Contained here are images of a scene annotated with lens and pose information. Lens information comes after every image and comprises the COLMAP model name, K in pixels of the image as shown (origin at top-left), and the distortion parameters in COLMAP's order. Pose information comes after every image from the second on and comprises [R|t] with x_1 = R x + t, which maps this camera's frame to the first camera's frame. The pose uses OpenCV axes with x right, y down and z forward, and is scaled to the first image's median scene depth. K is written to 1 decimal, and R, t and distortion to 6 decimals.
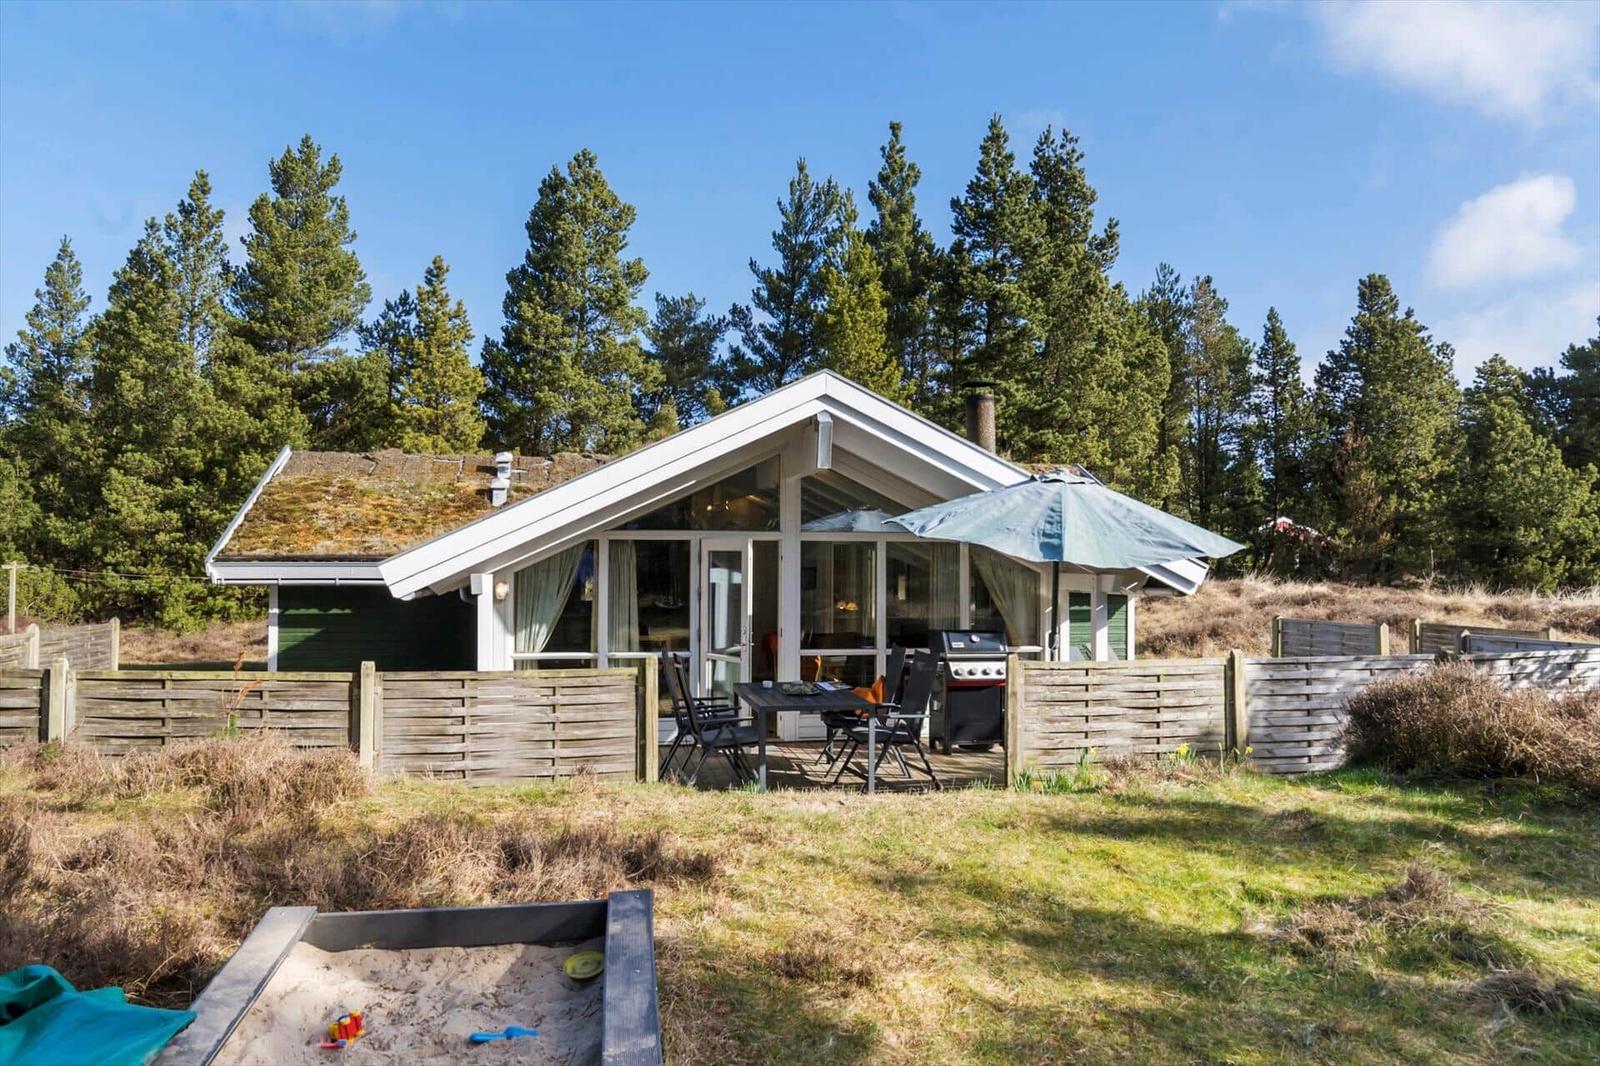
lens RADIAL K [[1098.4, 0, 798.9], [0, 1098.4, 515.8], [0, 0, 1]] dist [-0.017814, -0.000303]
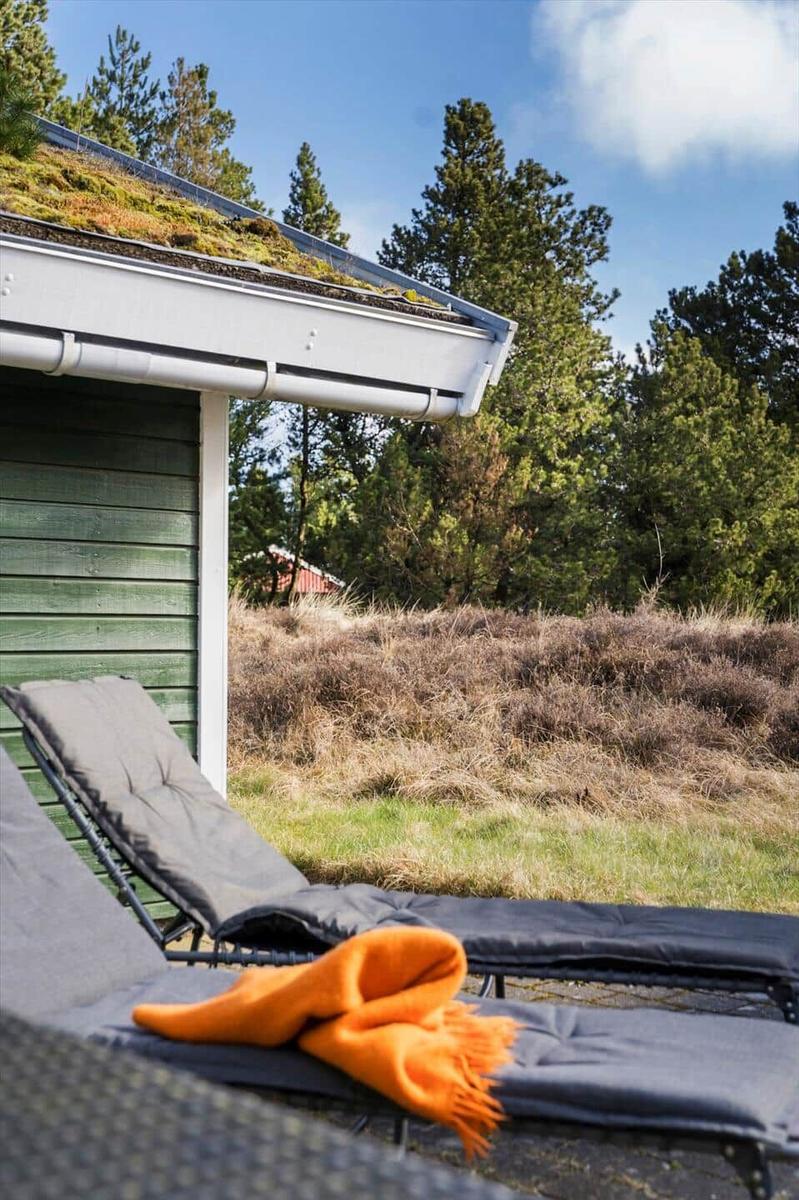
lens RADIAL K [[1548.5, 0, 399.5], [0, 1548.5, 600.0], [0, 0, 1]] dist [0.002733, 0.008500]
pose [[0.861967, 0.007812, 0.506904, 0.093832], [-0.014527, 0.999851, 0.009293, 0.046920], [-0.506756, -0.015375, 0.861953, 0.363275]]
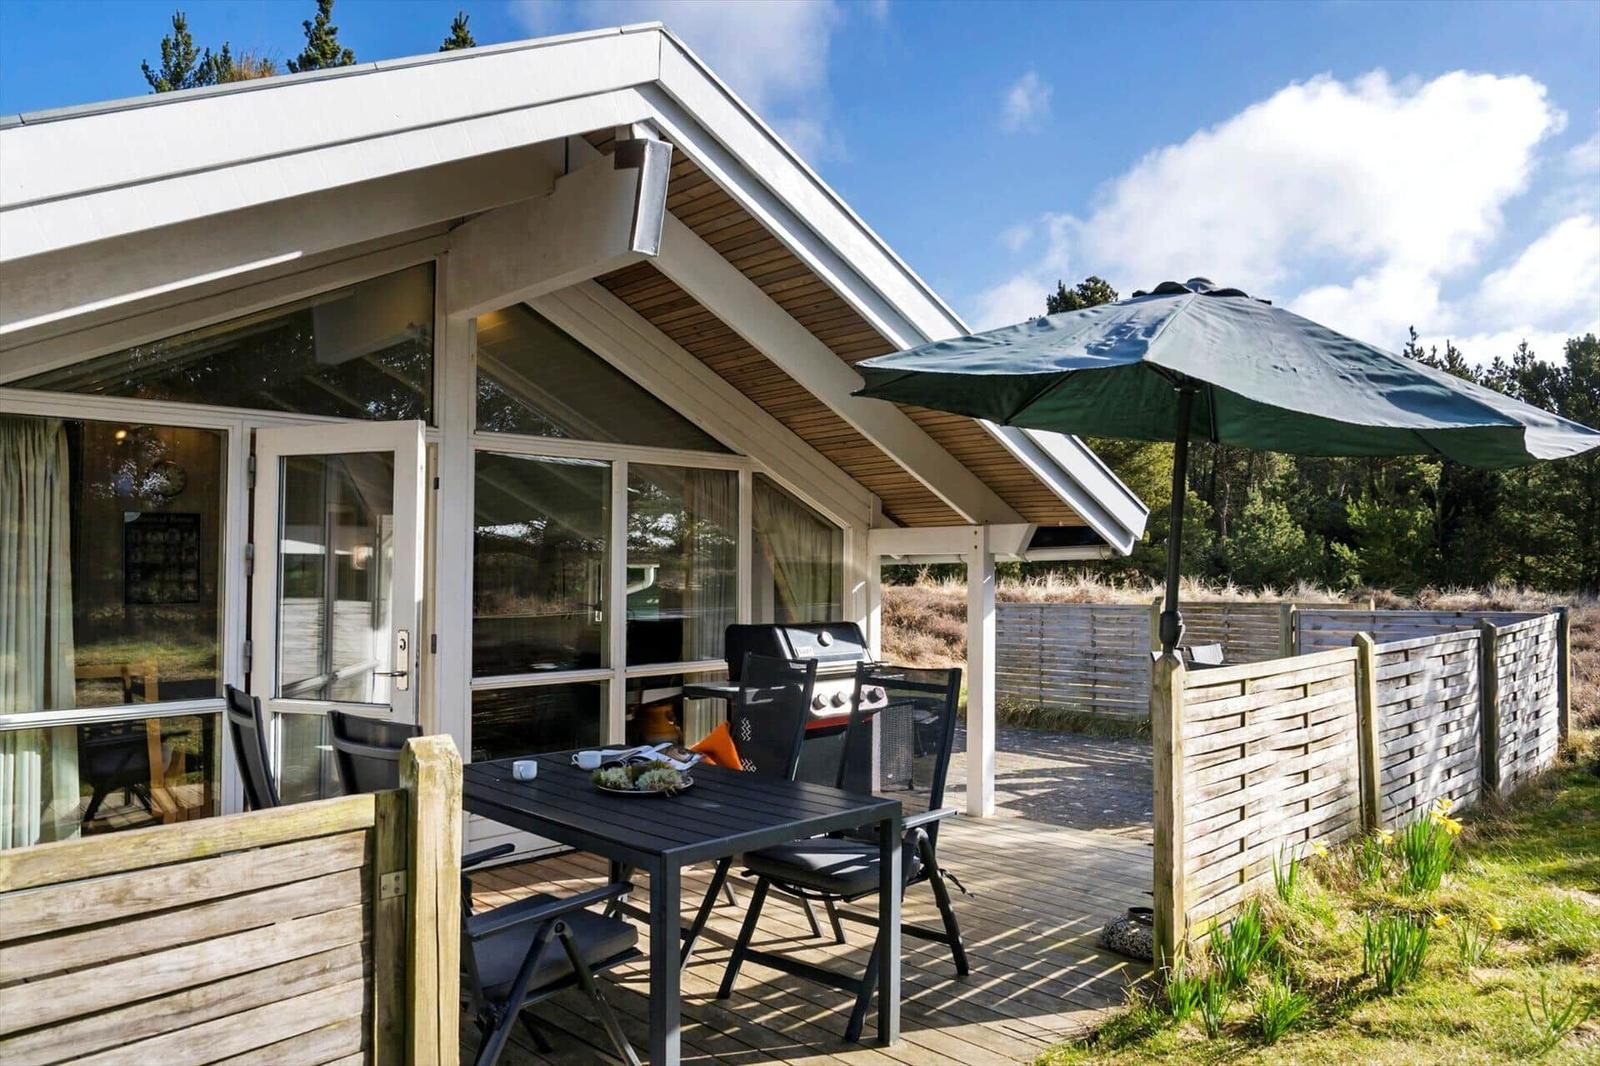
lens RADIAL K [[1099.8, 0, 800.0], [0, 1099.8, 533.0], [0, 0, 1]] dist [-0.014948, 0.000158]
pose [[0.841499, 0.010373, 0.540158, -0.047337], [-0.013009, 0.999915, 0.001064, 0.019462], [-0.540101, -0.007922, 0.841563, 0.179930]]
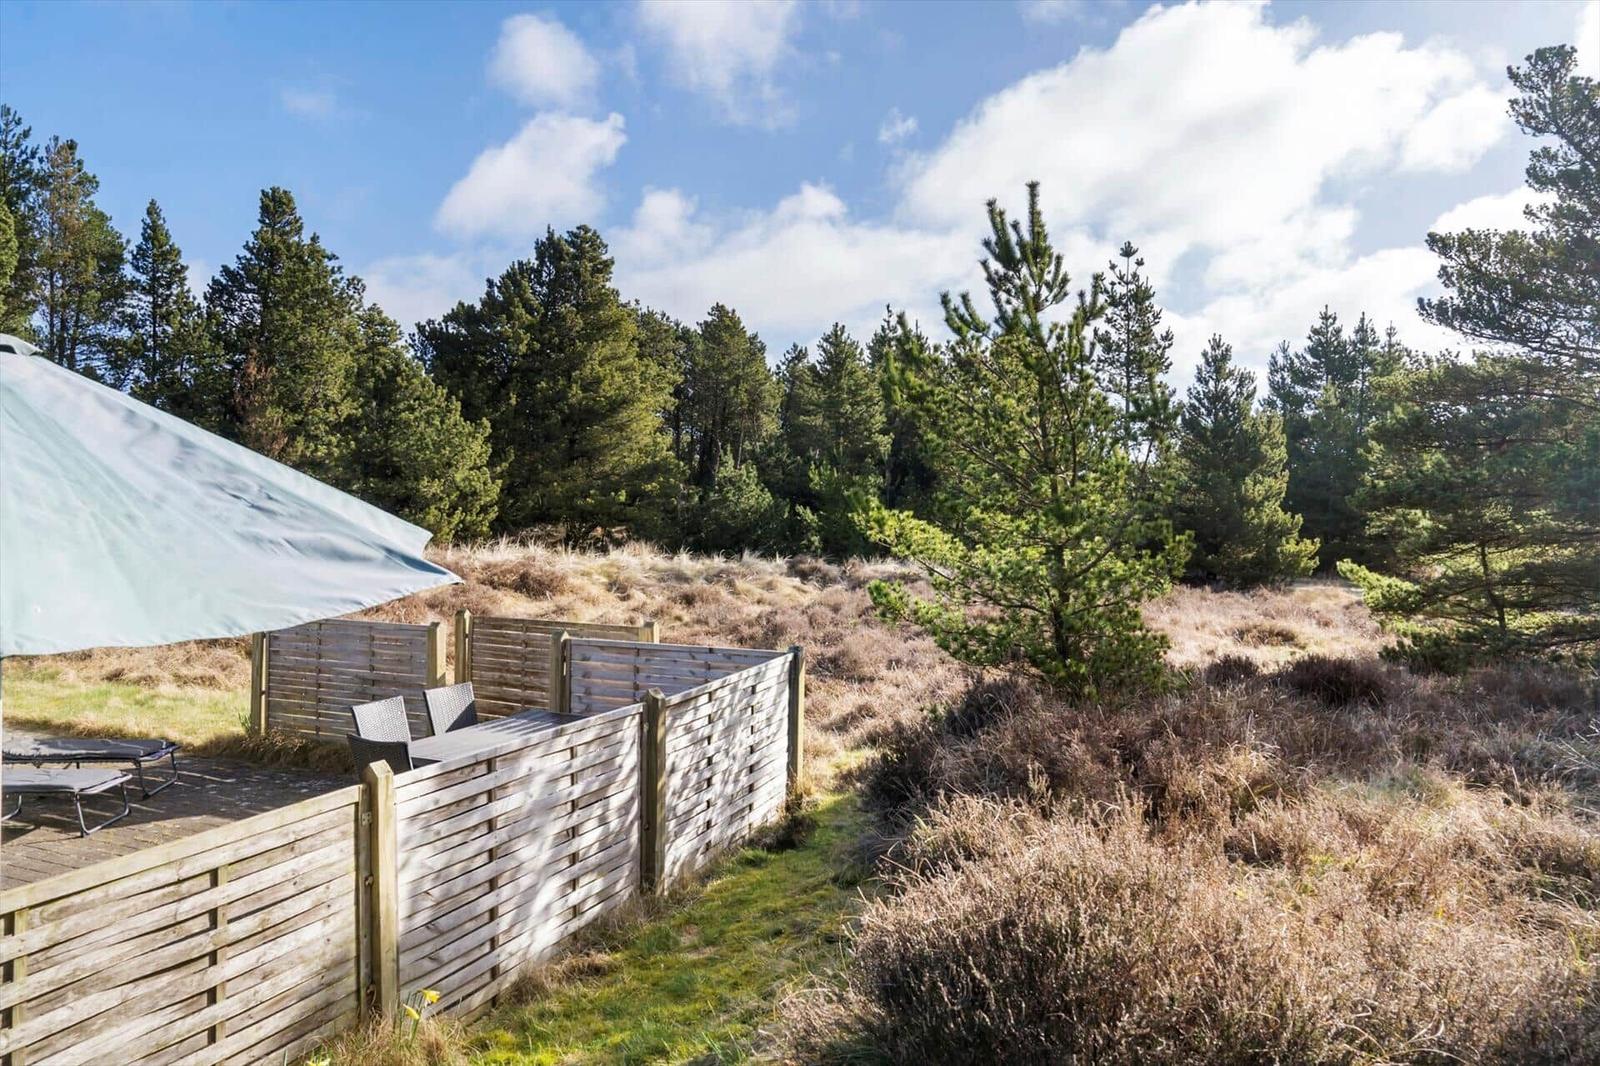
lens RADIAL K [[1098.4, 0, 798.9], [0, 1098.4, 515.8], [0, 0, 1]] dist [-0.017814, -0.000303]
pose [[0.559900, 0.001737, 0.828558, 0.032402], [-0.047101, 0.998447, 0.029735, -0.000542], [-0.827220, -0.055675, 0.559113, 0.163514]]
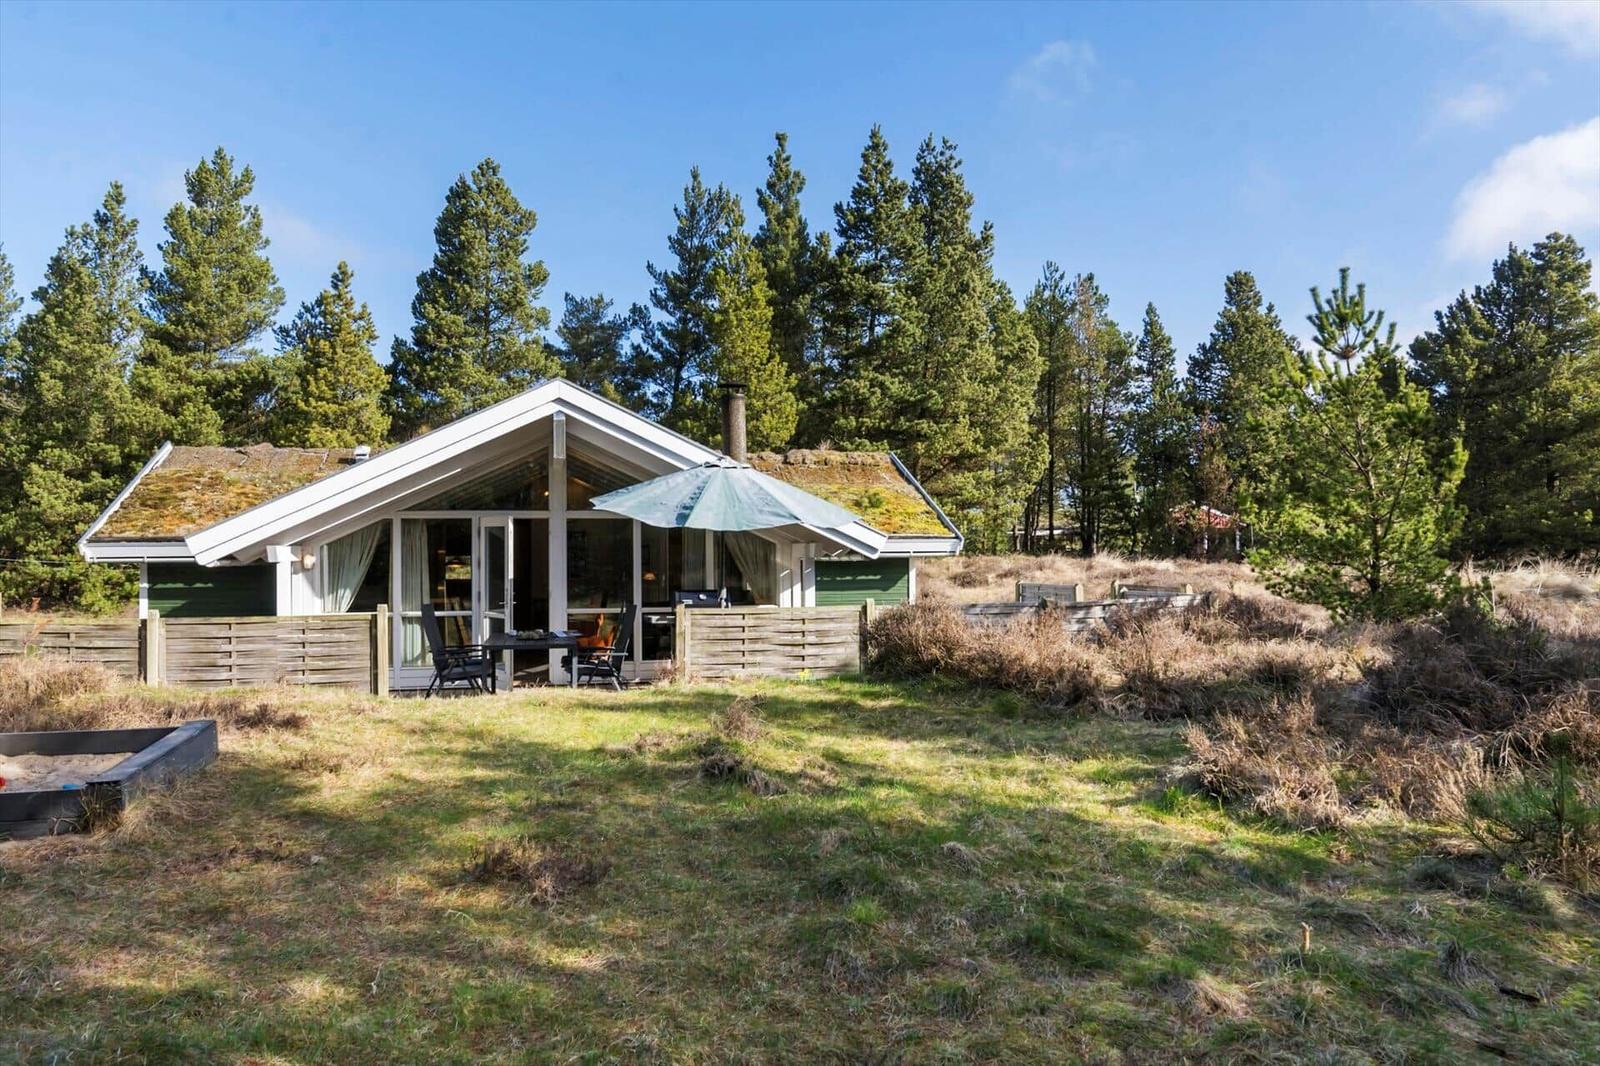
lens RADIAL K [[1094.9, 0, 793.8], [0, 1094.9, 513.2], [0, 0, 1]] dist [-0.016933, 0.005220]
pose [[0.999680, -0.009583, 0.023411, 0.076677], [0.009405, 0.999926, 0.007725, 0.003567], [-0.023483, -0.007502, 0.999696, -0.070173]]
